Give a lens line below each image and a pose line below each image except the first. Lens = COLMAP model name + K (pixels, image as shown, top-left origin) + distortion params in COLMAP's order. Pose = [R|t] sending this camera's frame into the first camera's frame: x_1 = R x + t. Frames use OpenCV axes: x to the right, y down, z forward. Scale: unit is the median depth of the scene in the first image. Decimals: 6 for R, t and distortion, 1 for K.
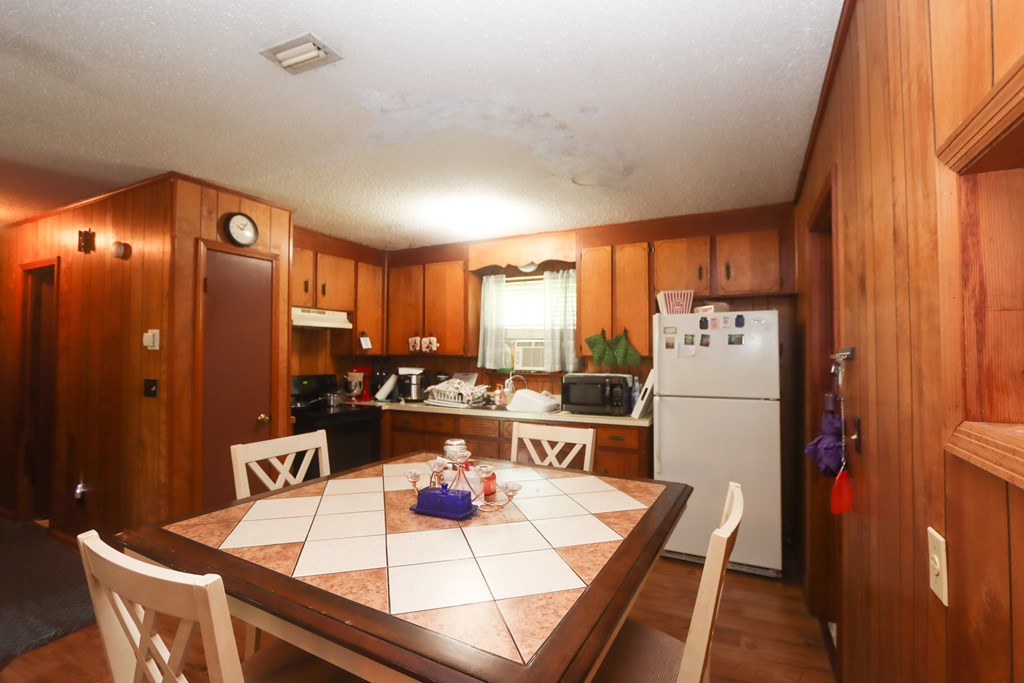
lens RADIAL K [[474.0, 0, 512.0], [0, 474.0, 341.5], [0, 0, 1]] dist [-0.027574, -0.000082]
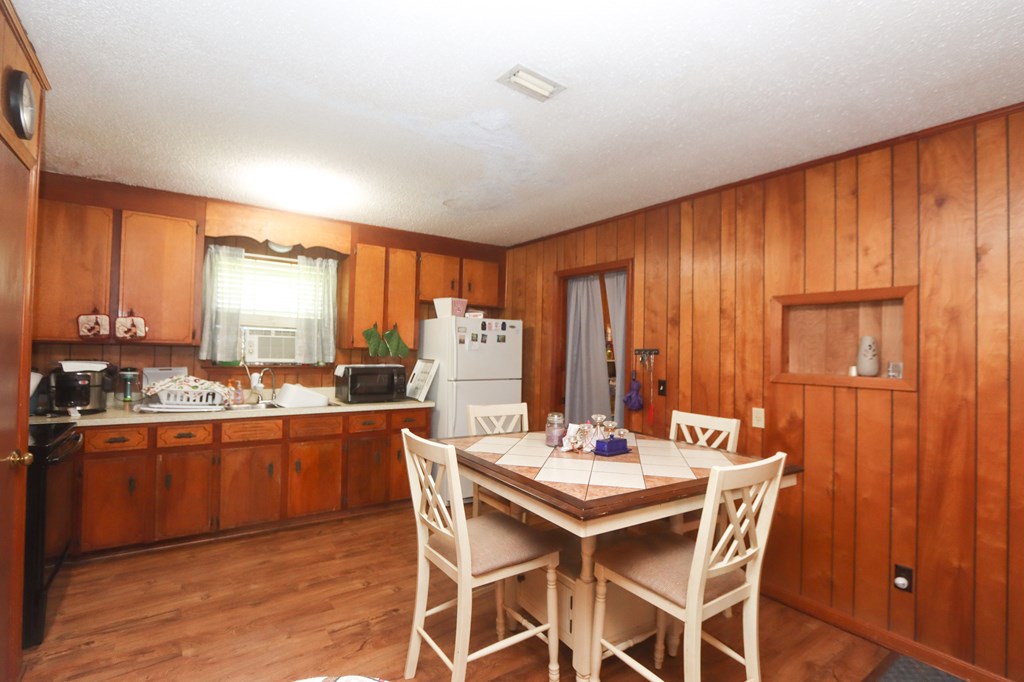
lens RADIAL K [[490.9, 0, 510.2], [0, 490.9, 337.0], [0, 0, 1]] dist [-0.000778, -0.000198]
pose [[0.478618, 0.029099, 0.877541, -0.642132], [-0.044776, 0.998959, -0.008704, 0.001784], [-0.876881, -0.035127, 0.479423, 0.193129]]
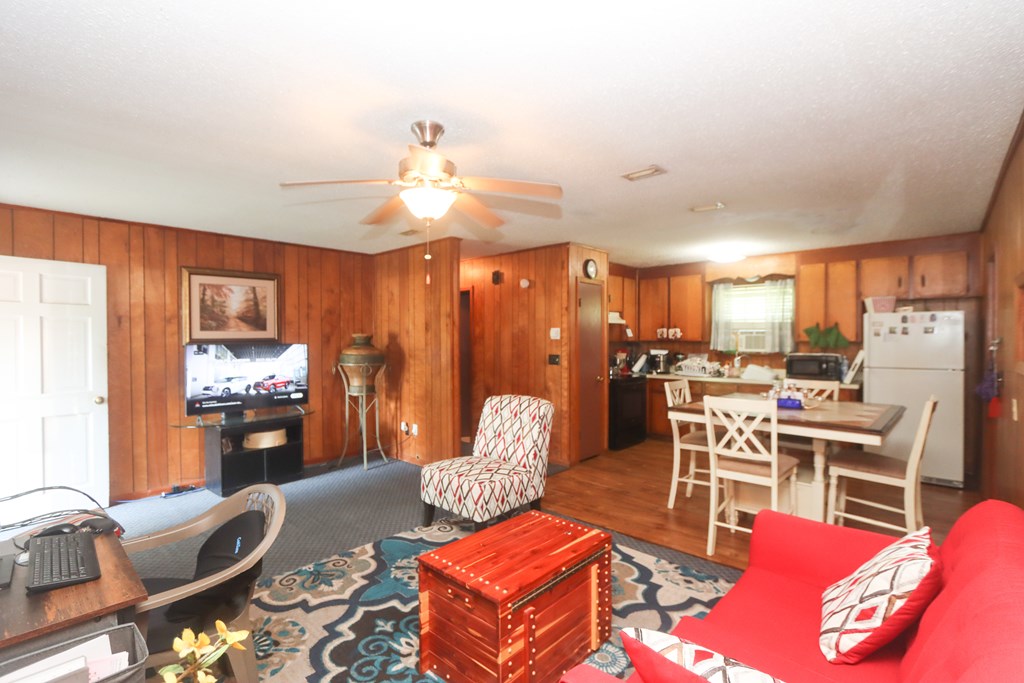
lens RADIAL K [[473.9, 0, 514.8], [0, 473.9, 344.4], [0, 0, 1]] dist [-0.014661, -0.000224]
pose [[0.964249, -0.001665, -0.264994, -0.310281], [0.011572, 0.999291, 0.035830, -0.021258], [0.264746, -0.037616, 0.963584, -0.606878]]
